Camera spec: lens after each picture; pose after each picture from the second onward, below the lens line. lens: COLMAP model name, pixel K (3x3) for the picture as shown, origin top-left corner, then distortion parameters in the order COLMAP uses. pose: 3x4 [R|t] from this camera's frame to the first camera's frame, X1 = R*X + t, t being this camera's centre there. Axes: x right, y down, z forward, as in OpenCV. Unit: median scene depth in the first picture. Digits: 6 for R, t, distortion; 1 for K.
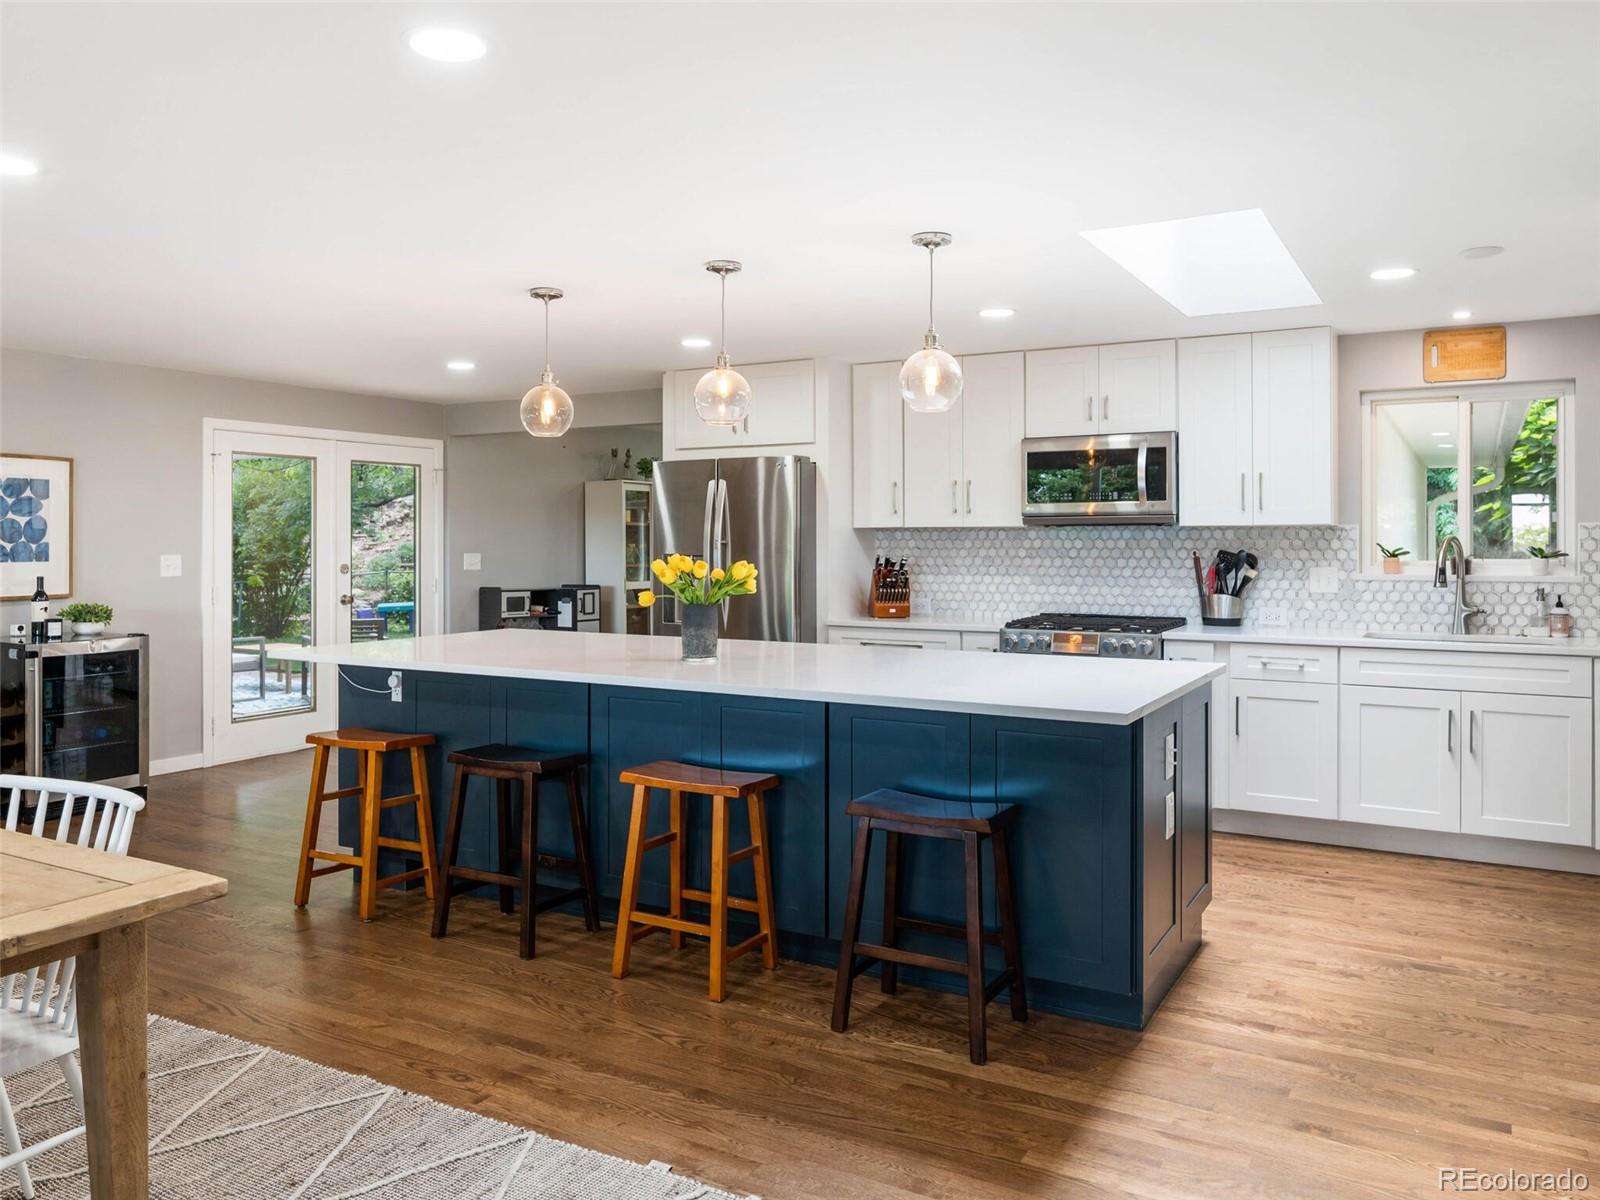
lens RADIAL K [[1222.0, 0, 770.0], [0, 1222.0, 531.4], [0, 0, 1]] dist [0.010544, 0.004278]
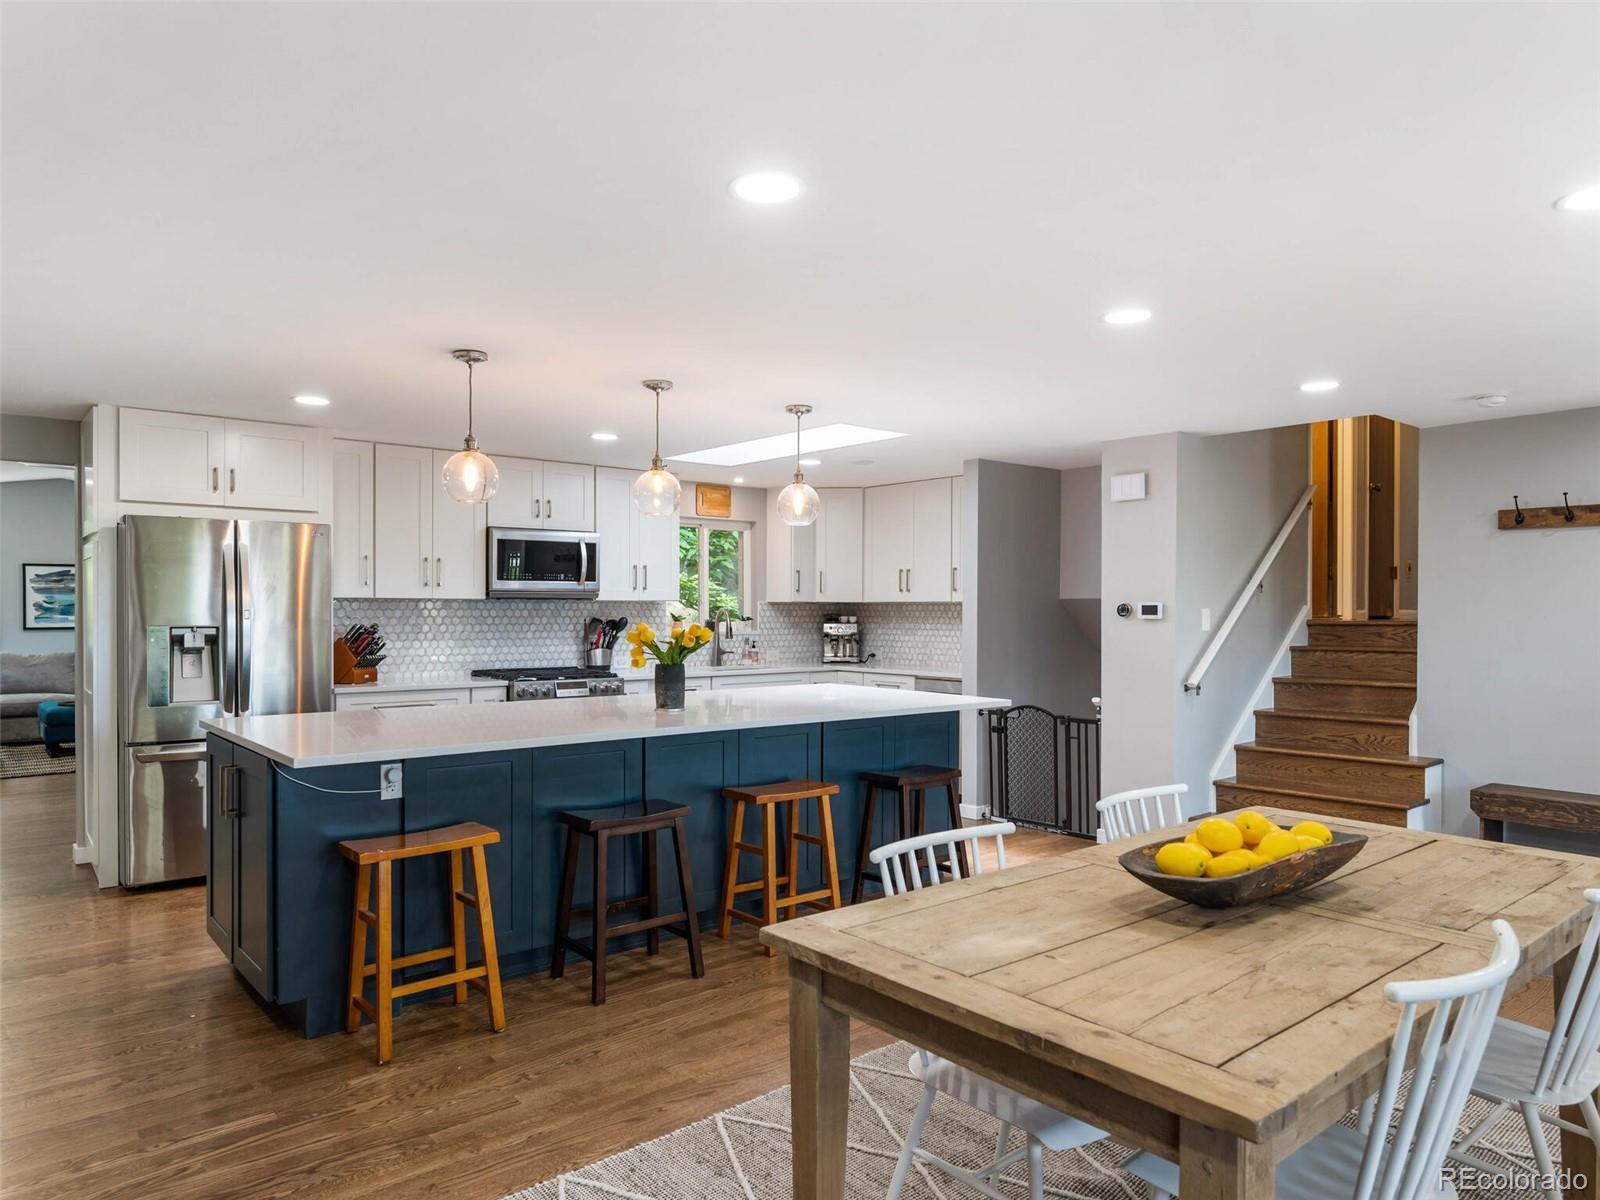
lens RADIAL K [[1041.6, 0, 795.6], [0, 1041.6, 619.5], [0, 0, 1]] dist [0.000713, 0.000324]
pose [[0.329450, -0.006971, 0.944147, -0.666467], [-0.009027, 0.999904, 0.010532, 0.002639], [-0.944130, -0.011993, 0.329356, 0.368013]]
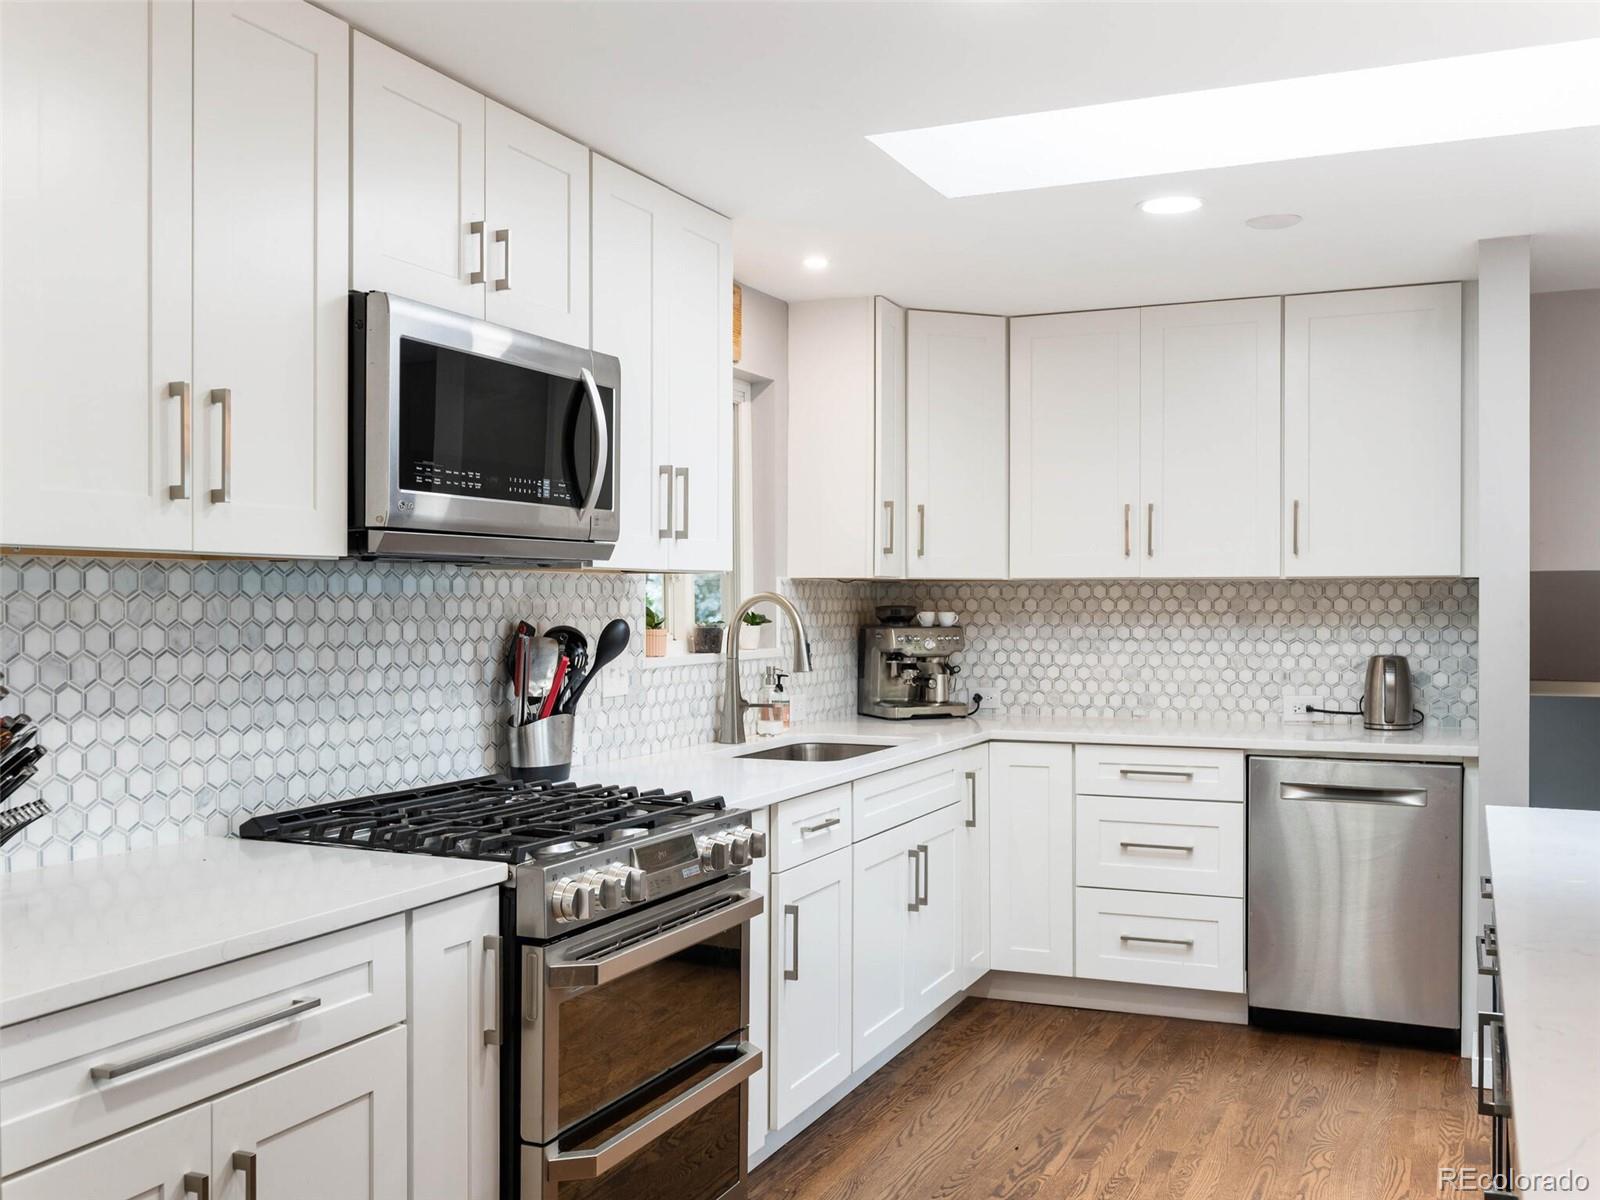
lens RADIAL K [[1499.5, 0, 800.0], [0, 1499.5, 600.0], [0, 0, 1]] dist [-0.003452, 0.004117]
pose [[-0.115948, 0.001109, 0.993255, -0.207211], [-0.005586, 0.999983, -0.001769, 0.007393], [-0.993240, -0.005753, -0.115940, 0.924250]]
